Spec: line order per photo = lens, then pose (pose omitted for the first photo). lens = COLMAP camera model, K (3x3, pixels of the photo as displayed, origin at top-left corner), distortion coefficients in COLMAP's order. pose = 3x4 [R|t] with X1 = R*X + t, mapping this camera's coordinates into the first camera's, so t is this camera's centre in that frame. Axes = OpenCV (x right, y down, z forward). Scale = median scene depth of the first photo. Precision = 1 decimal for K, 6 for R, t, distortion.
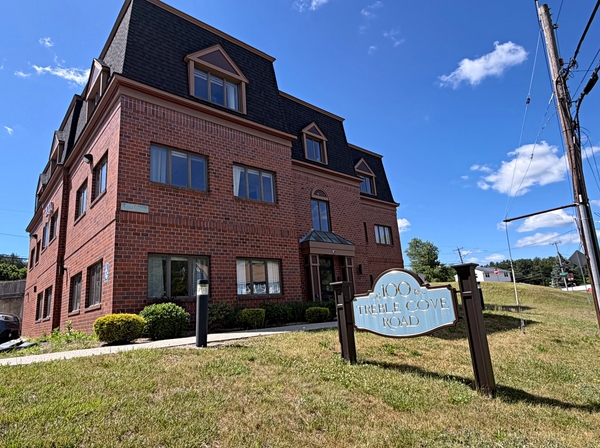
lens RADIAL K [[393.5, 0, 300.0], [0, 393.5, 222.8], [0, 0, 1]] dist [-0.004269, -0.002000]
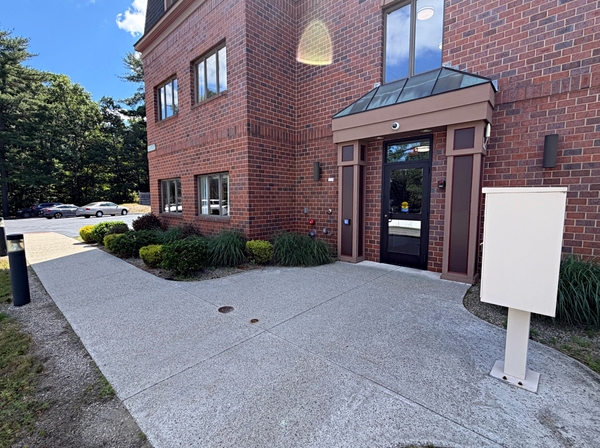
lens RADIAL K [[270.6, 0, 300.2], [0, 270.6, 223.9], [0, 0, 1]] dist [-0.001871, -0.000086]
pose [[0.106382, 0.154764, -0.982207, 0.401214], [0.216202, 0.960578, 0.174773, 0.107469], [0.970536, -0.230948, 0.068728, 0.898554]]
